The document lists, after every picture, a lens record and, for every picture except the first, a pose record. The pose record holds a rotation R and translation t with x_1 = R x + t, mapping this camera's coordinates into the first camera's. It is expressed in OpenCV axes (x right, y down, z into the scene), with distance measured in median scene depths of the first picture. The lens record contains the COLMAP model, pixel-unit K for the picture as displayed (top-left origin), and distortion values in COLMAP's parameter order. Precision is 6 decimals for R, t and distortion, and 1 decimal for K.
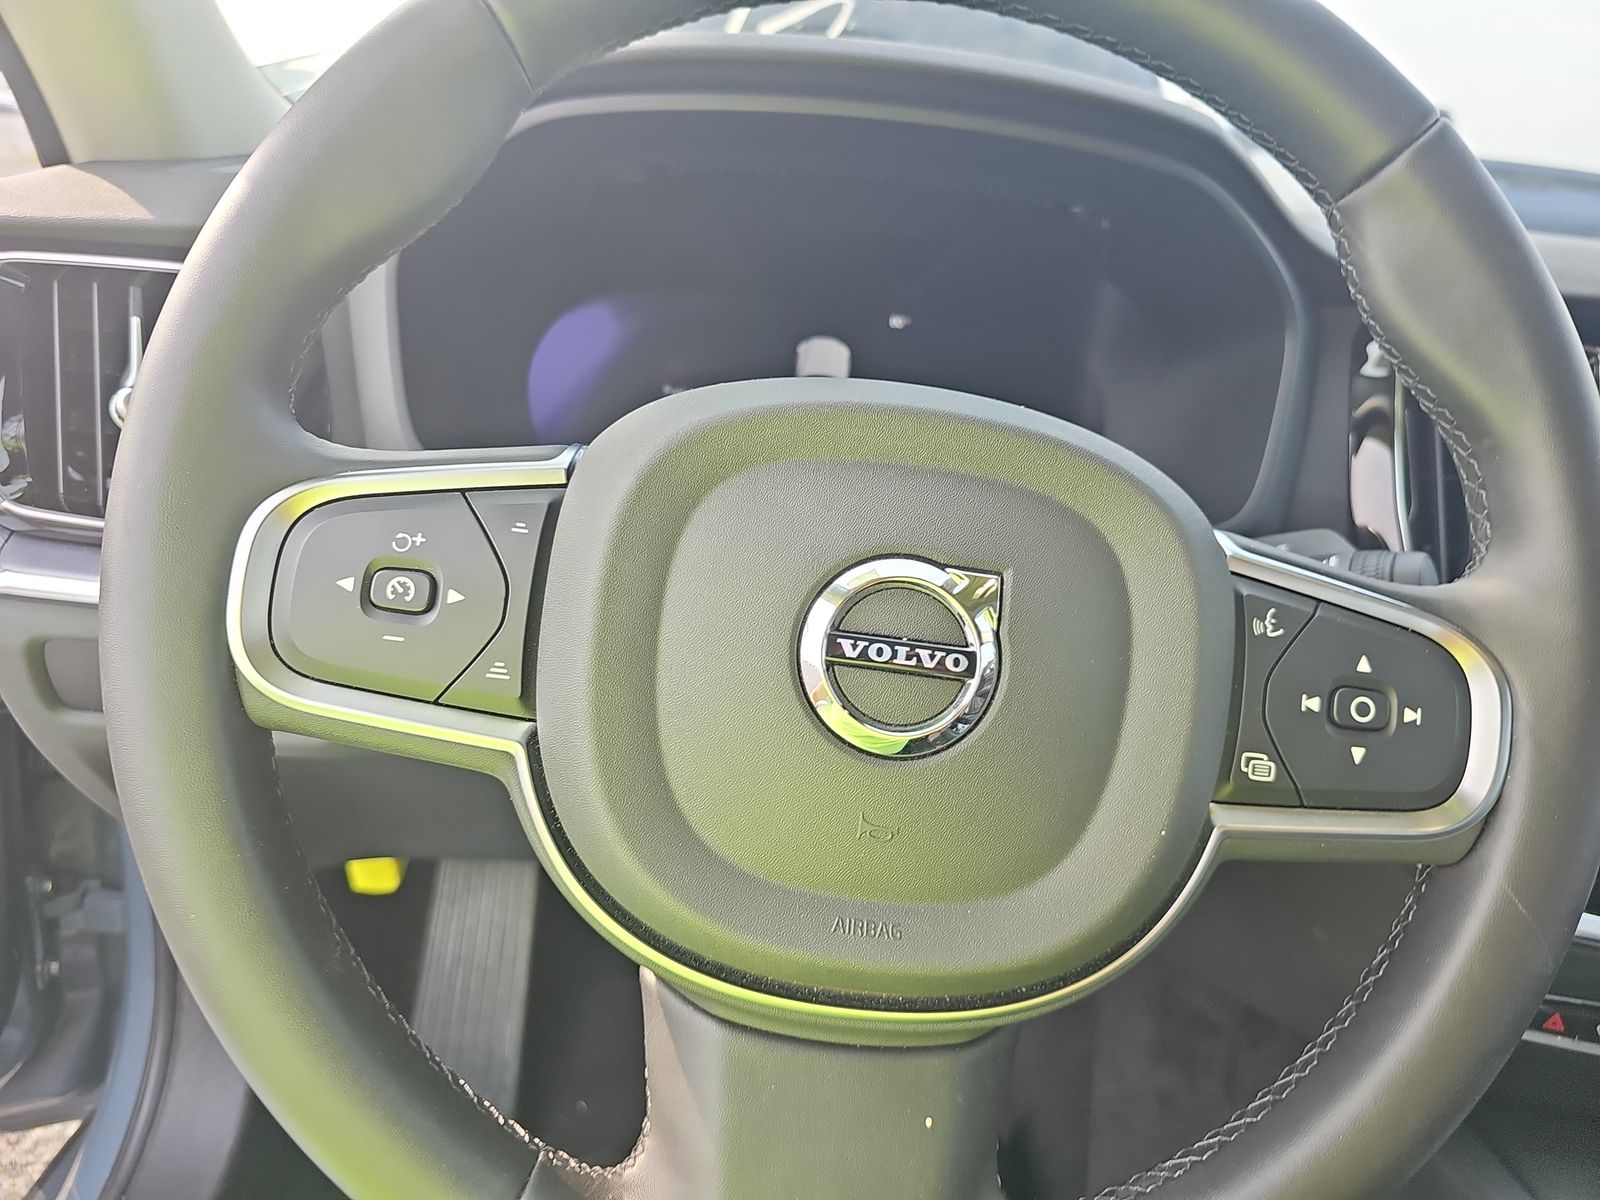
lens RADIAL K [[1057.8, 0, 800.0], [0, 1057.8, 590.3], [0, 0, 1]] dist [0.008588, -0.003450]
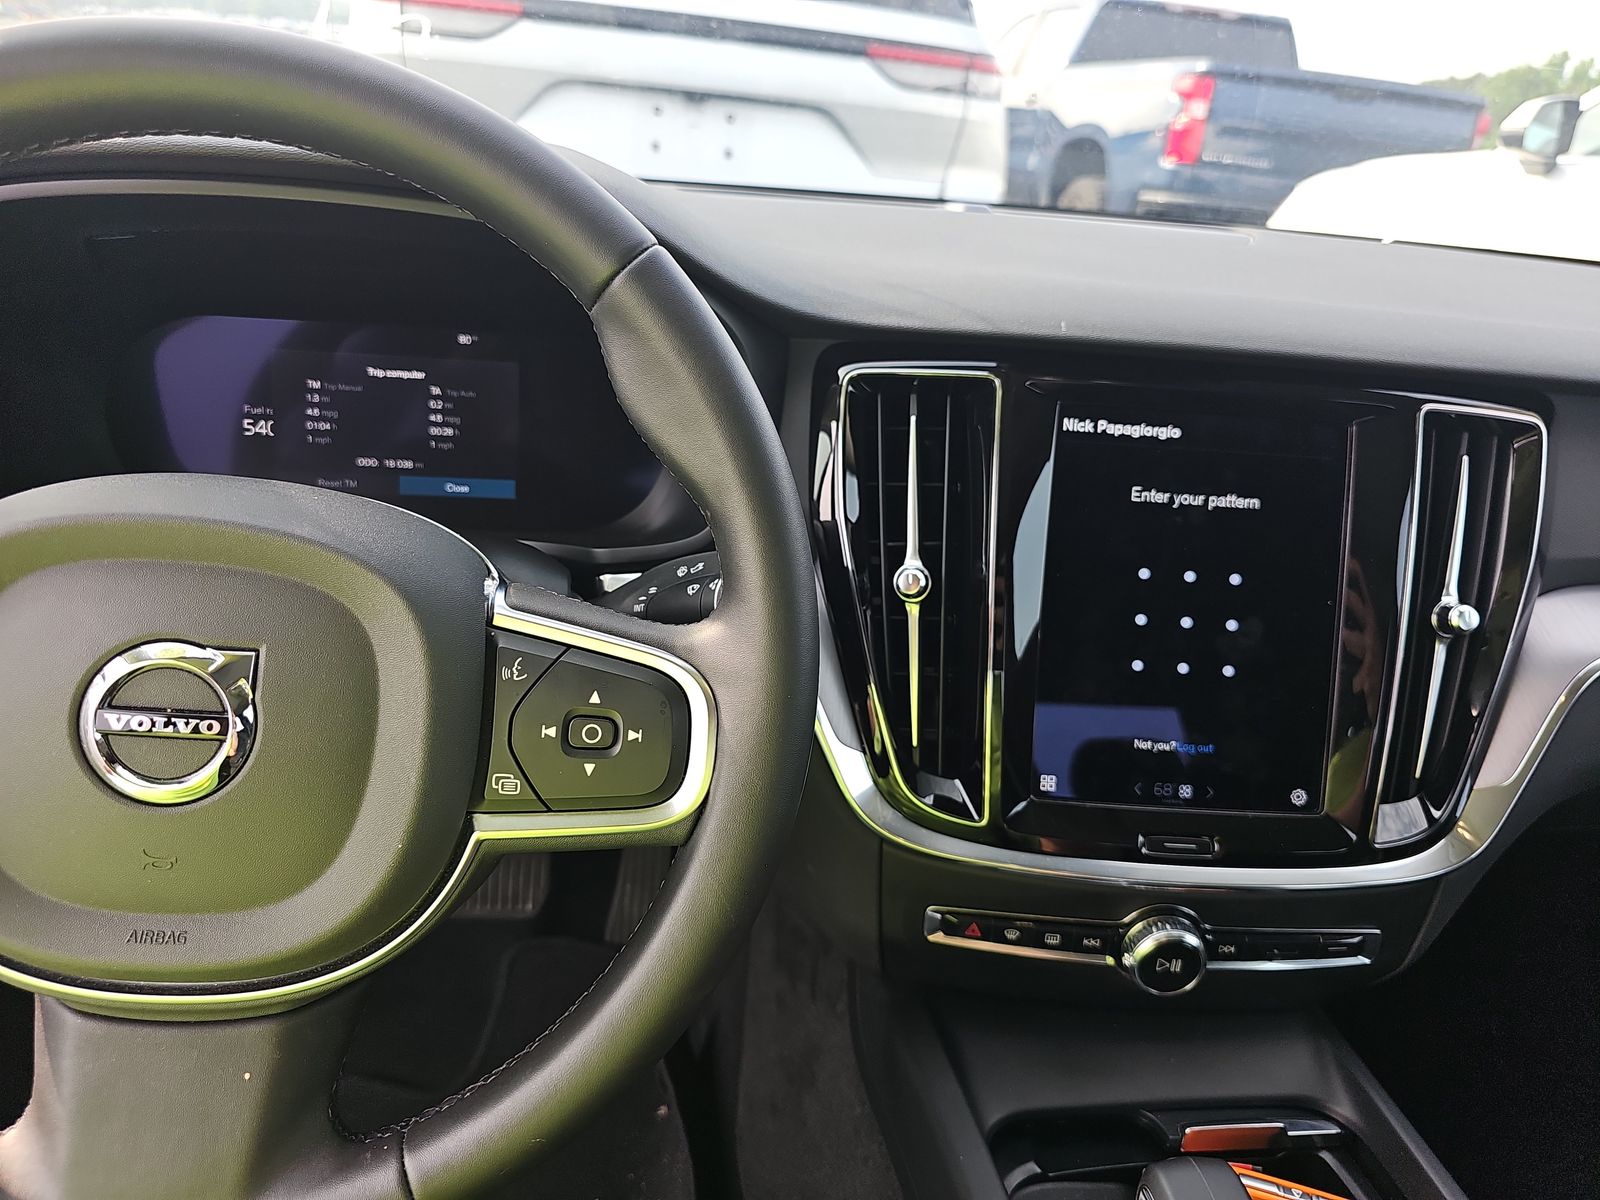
lens RADIAL K [[1057.8, 0, 801.2], [0, 1057.8, 611.0], [0, 0, 1]] dist [0.008588, -0.003450]
pose [[0.995832, -0.049043, 0.076894, 0.703222], [0.040682, 0.993451, 0.106772, -0.160750], [-0.081627, -0.103198, 0.991306, -0.261077]]
